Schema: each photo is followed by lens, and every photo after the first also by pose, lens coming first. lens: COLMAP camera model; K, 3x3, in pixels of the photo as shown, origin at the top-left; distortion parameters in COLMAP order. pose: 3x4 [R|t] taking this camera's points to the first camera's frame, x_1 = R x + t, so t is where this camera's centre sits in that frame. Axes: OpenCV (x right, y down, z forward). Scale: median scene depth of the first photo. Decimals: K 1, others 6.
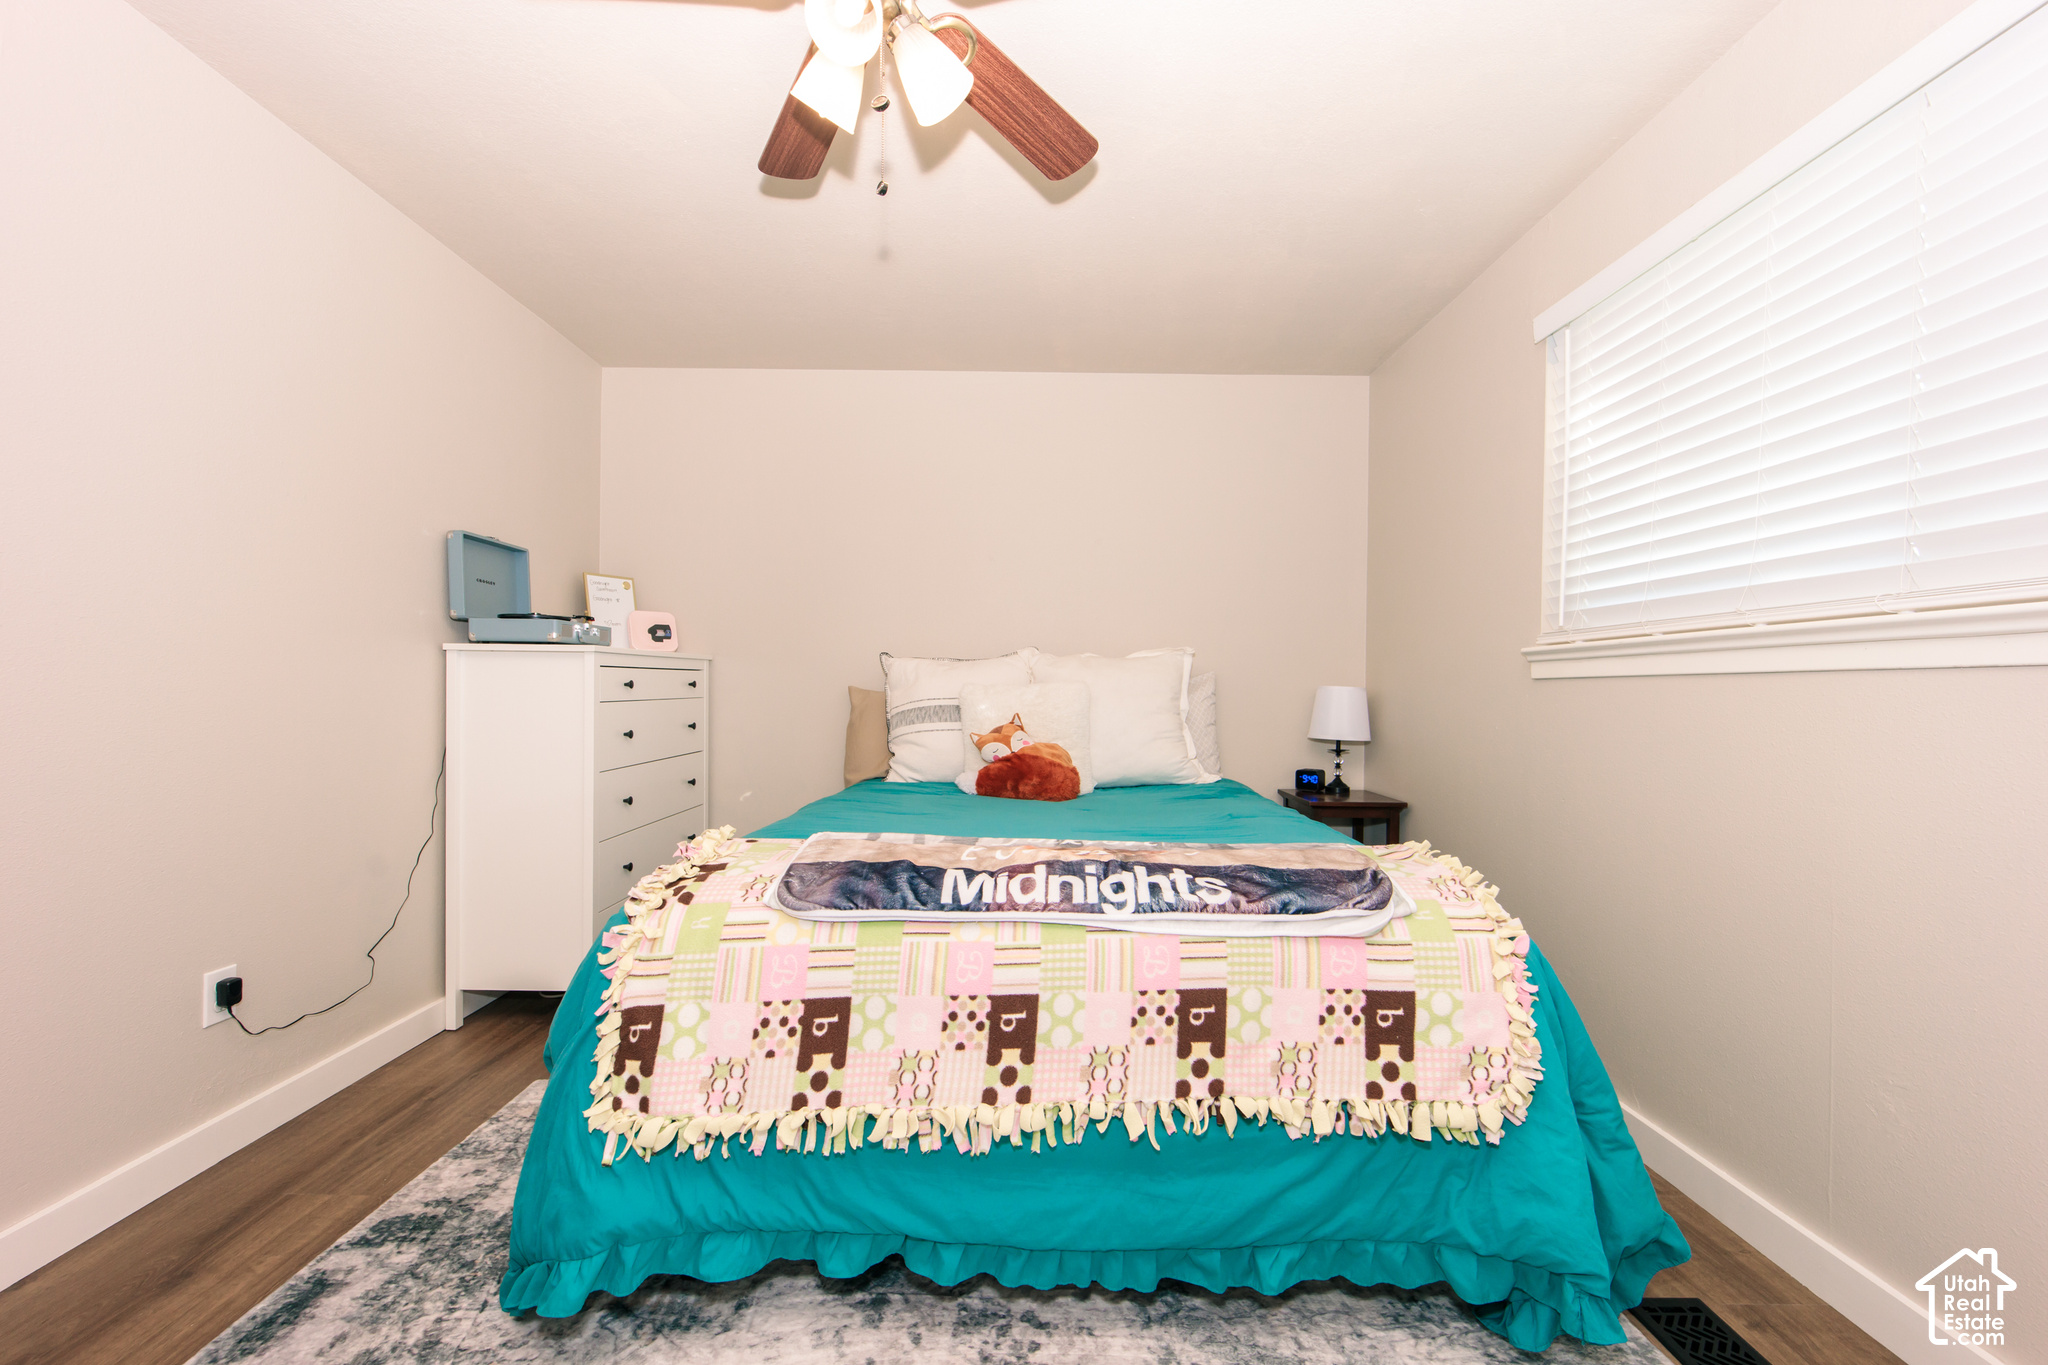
lens RADIAL K [[814.5, 0, 1026.0], [0, 814.5, 690.1], [0, 0, 1]] dist [0.002361, -0.001184]
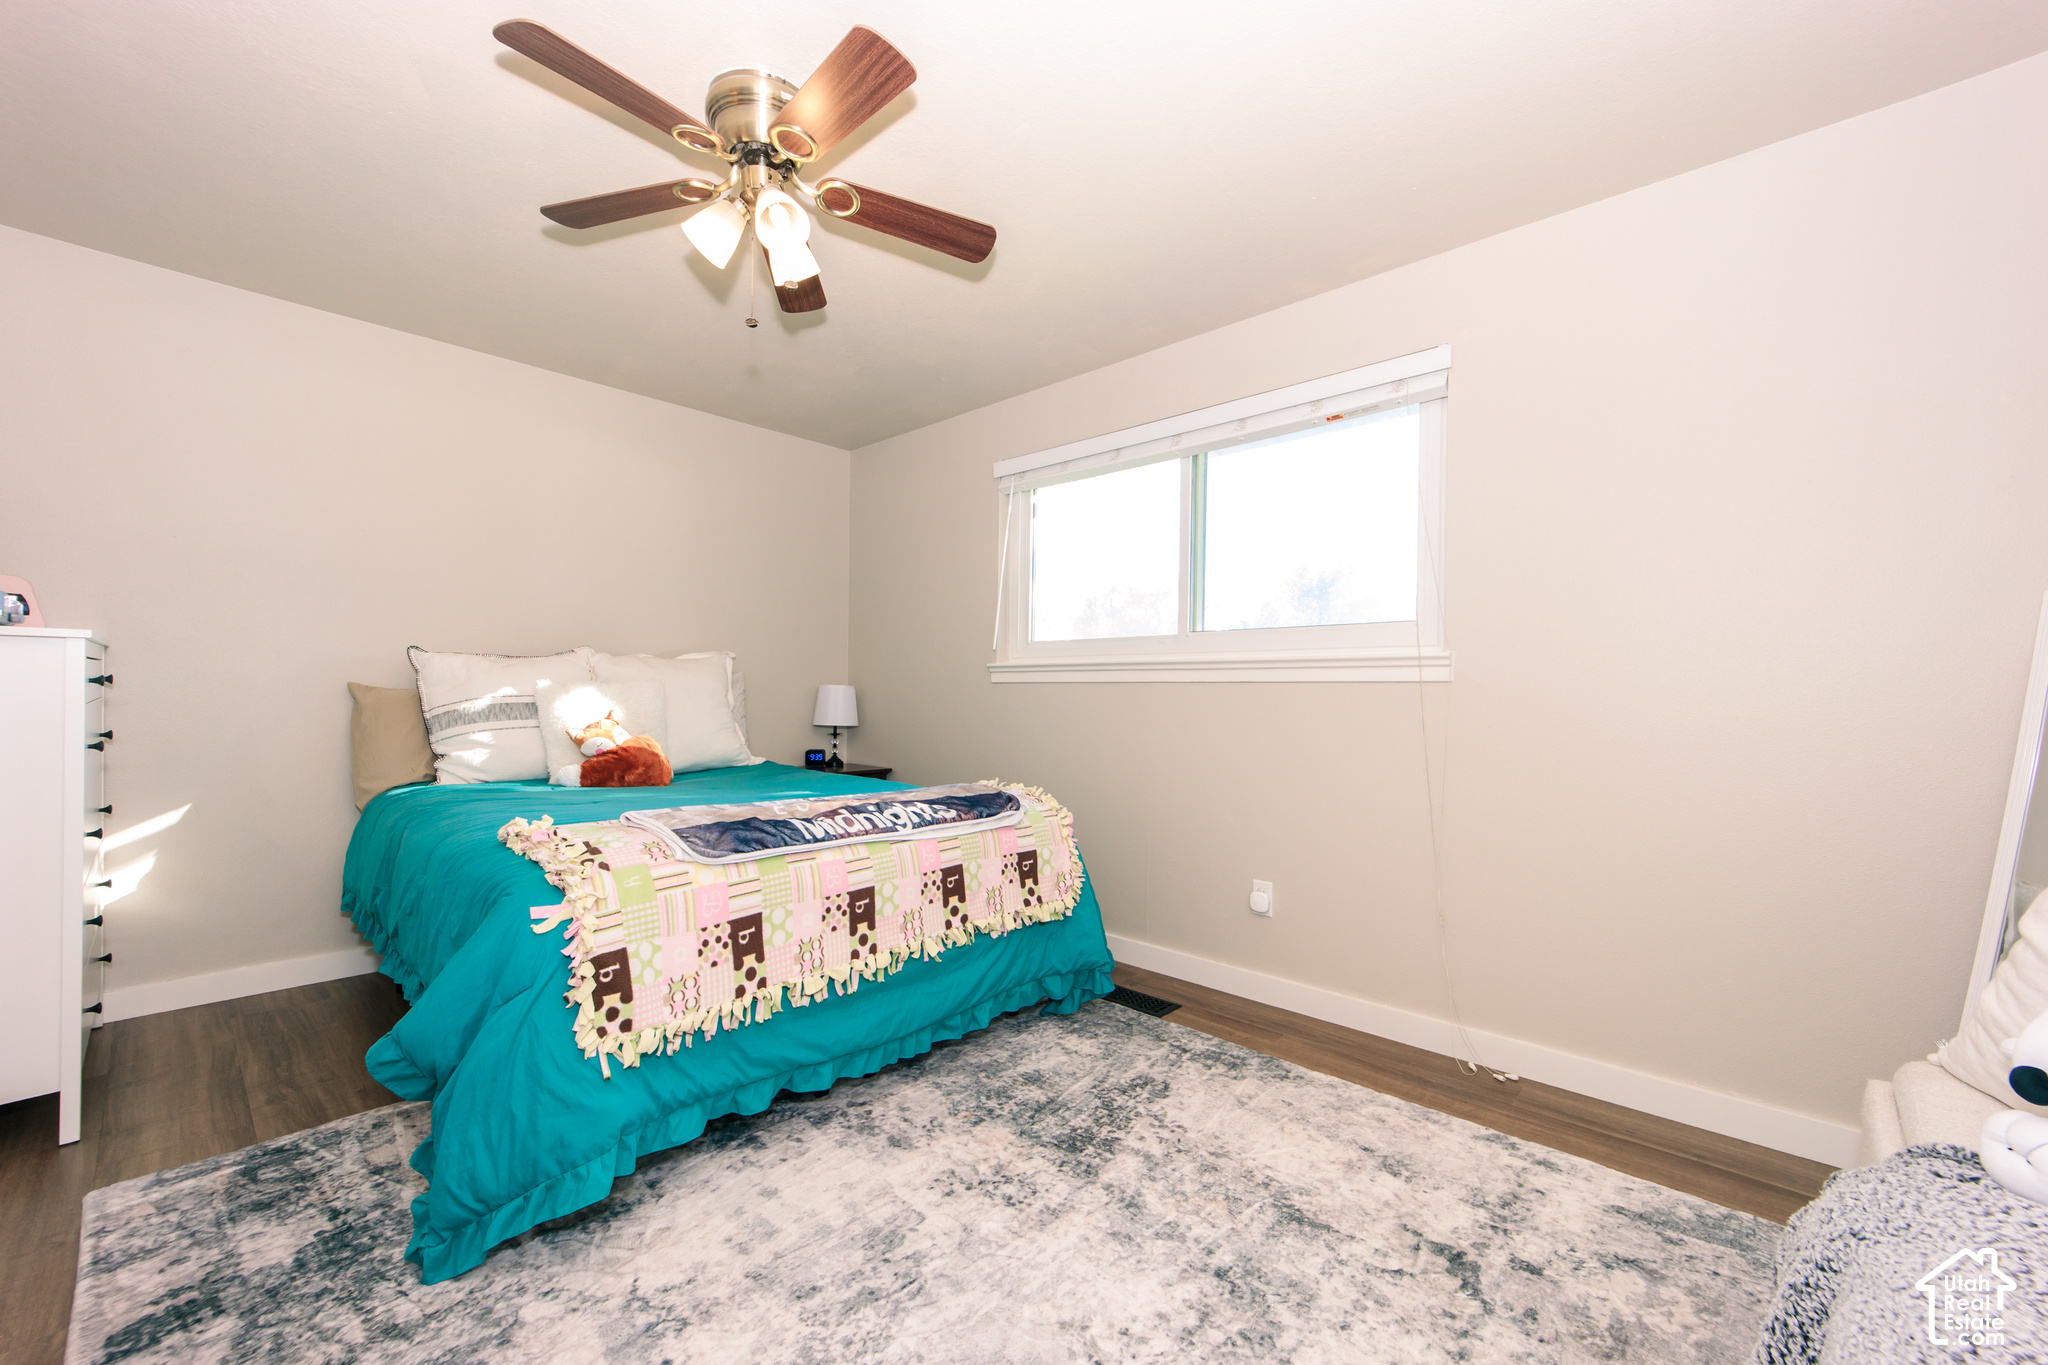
lens RADIAL K [[781.2, 0, 1013.9], [0, 781.2, 685.7], [0, 0, 1]] dist [-0.000180, 0.000223]
pose [[0.701924, 0.003970, 0.712241, -0.861864], [-0.005625, 0.999984, -0.000030, -0.014358], [-0.712230, -0.003985, 0.701935, -0.246775]]
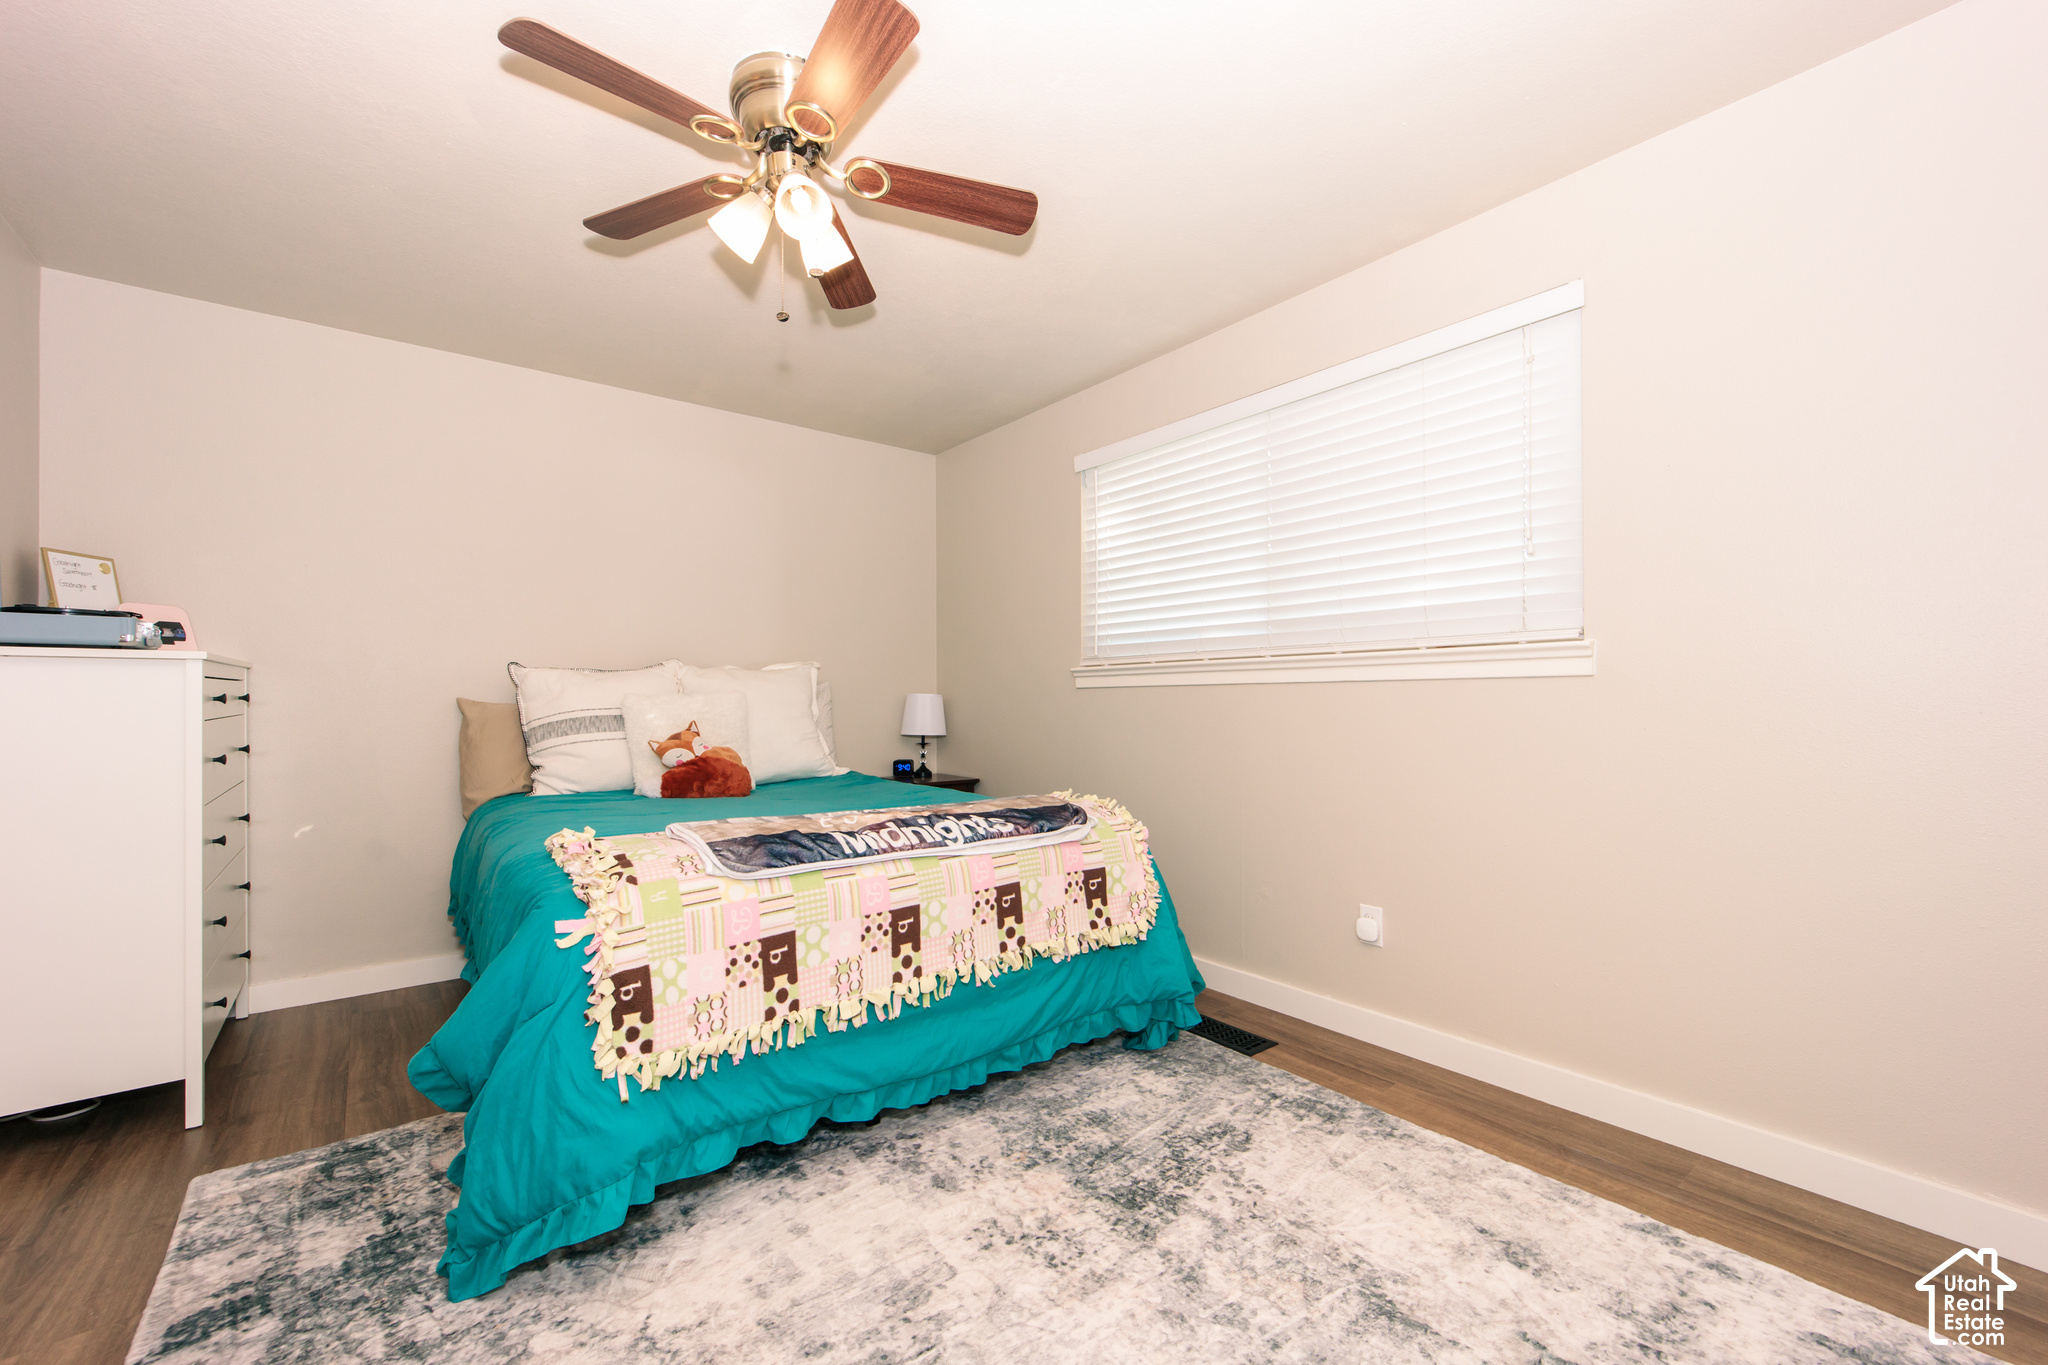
lens RADIAL K [[796.0, 0, 1020.4], [0, 796.0, 687.6], [0, 0, 1]] dist [0.000600, -0.000852]
pose [[0.796389, -0.003360, 0.604775, -0.702185], [0.010905, 0.999902, -0.008805, -0.004308], [-0.604686, 0.013607, 0.796348, -0.261747]]
